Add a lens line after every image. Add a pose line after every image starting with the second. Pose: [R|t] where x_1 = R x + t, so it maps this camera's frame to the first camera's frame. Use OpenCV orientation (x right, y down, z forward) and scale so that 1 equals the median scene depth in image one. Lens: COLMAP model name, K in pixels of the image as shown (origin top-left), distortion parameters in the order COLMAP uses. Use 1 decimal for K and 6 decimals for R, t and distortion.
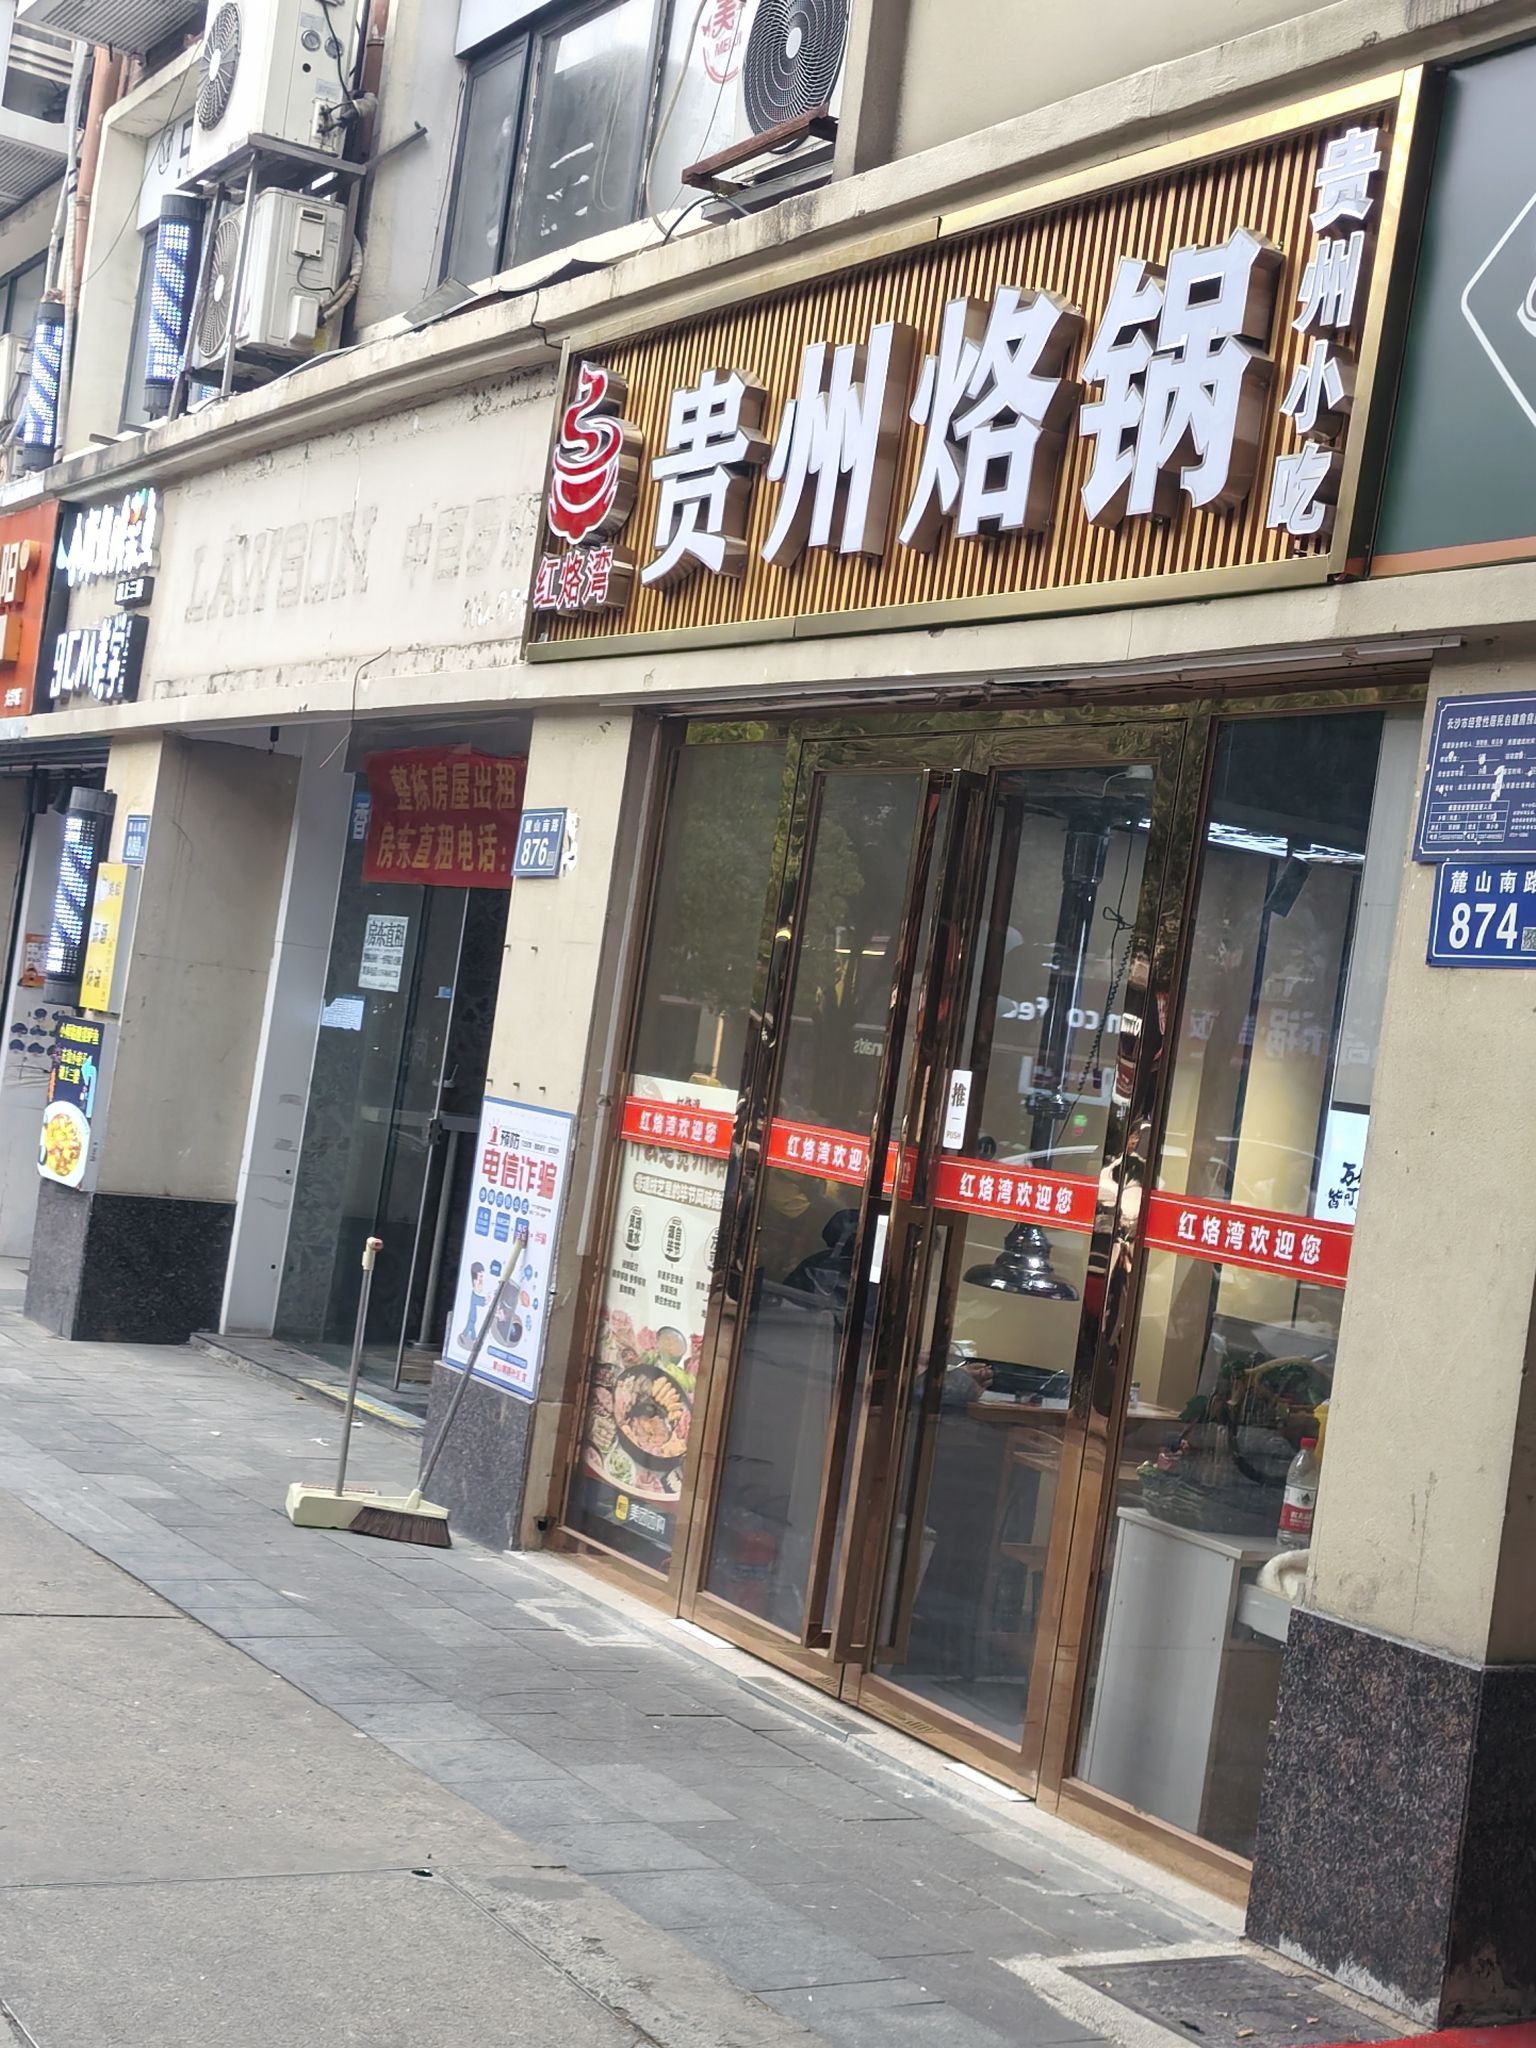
lens RADIAL K [[2849.3, 0, 765.1], [0, 2849.3, 1038.2], [0, 0, 1]] dist [0.139236, -0.582347]
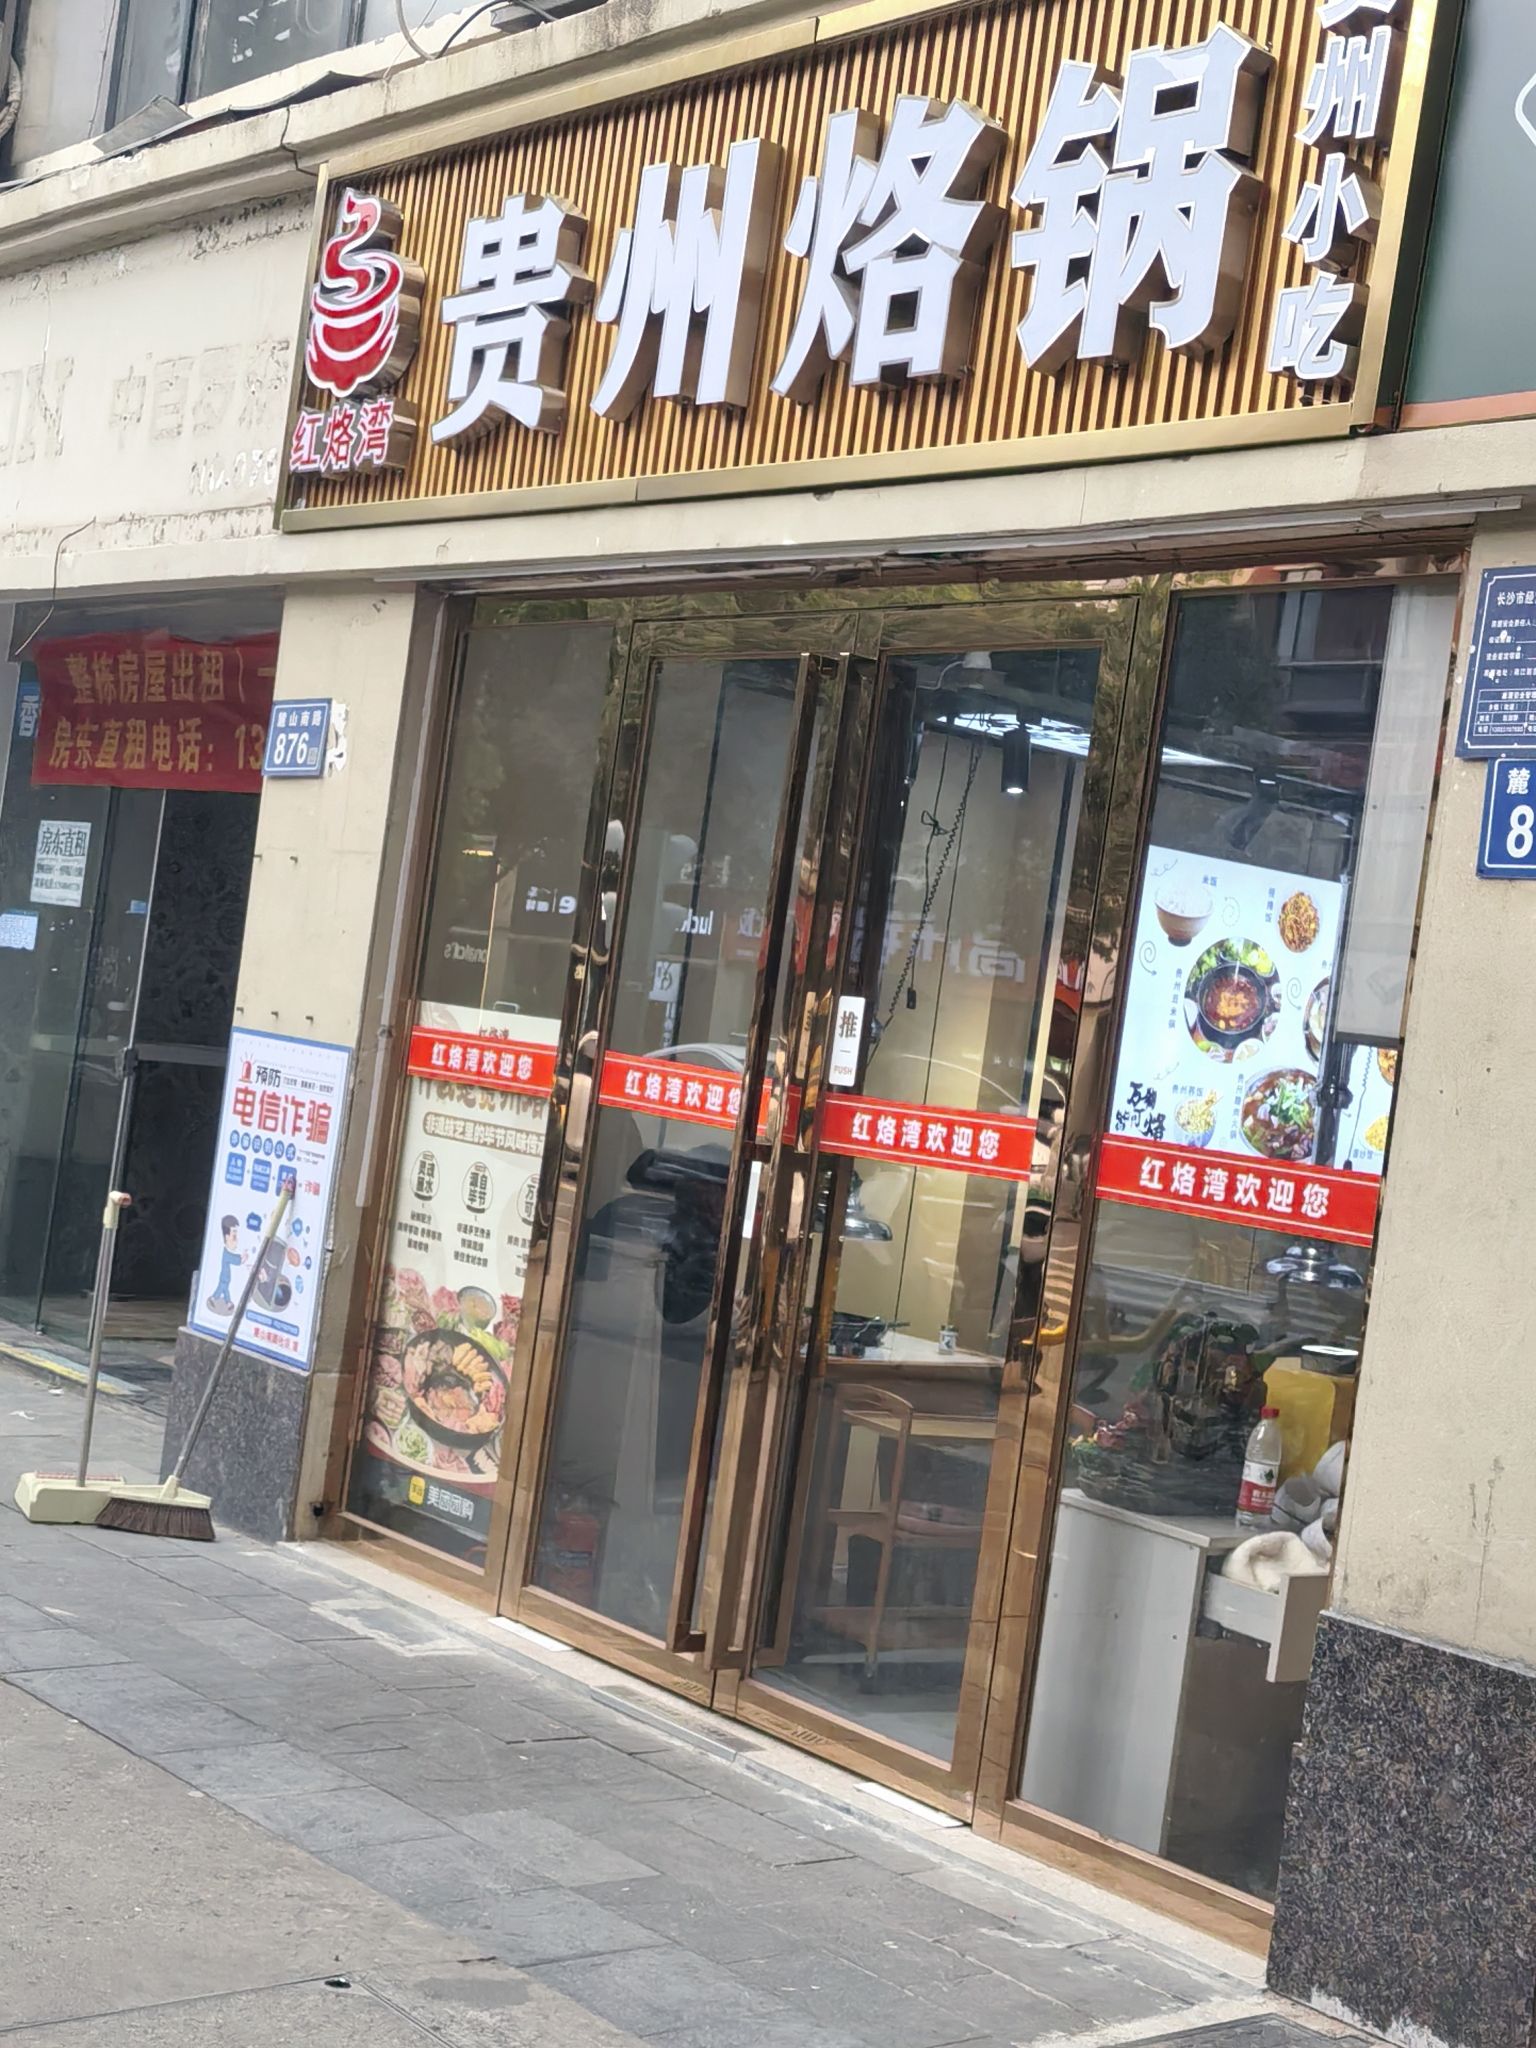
lens RADIAL K [[2913.2, 0, 768.0], [0, 2913.2, 1024.0], [0, 0, 1]] dist [0.044447, -0.046875]
pose [[0.990155, -0.013297, 0.139340, -0.077193], [0.009439, 0.999555, 0.028314, -0.005719], [-0.139655, -0.026721, 0.989840, 0.108850]]
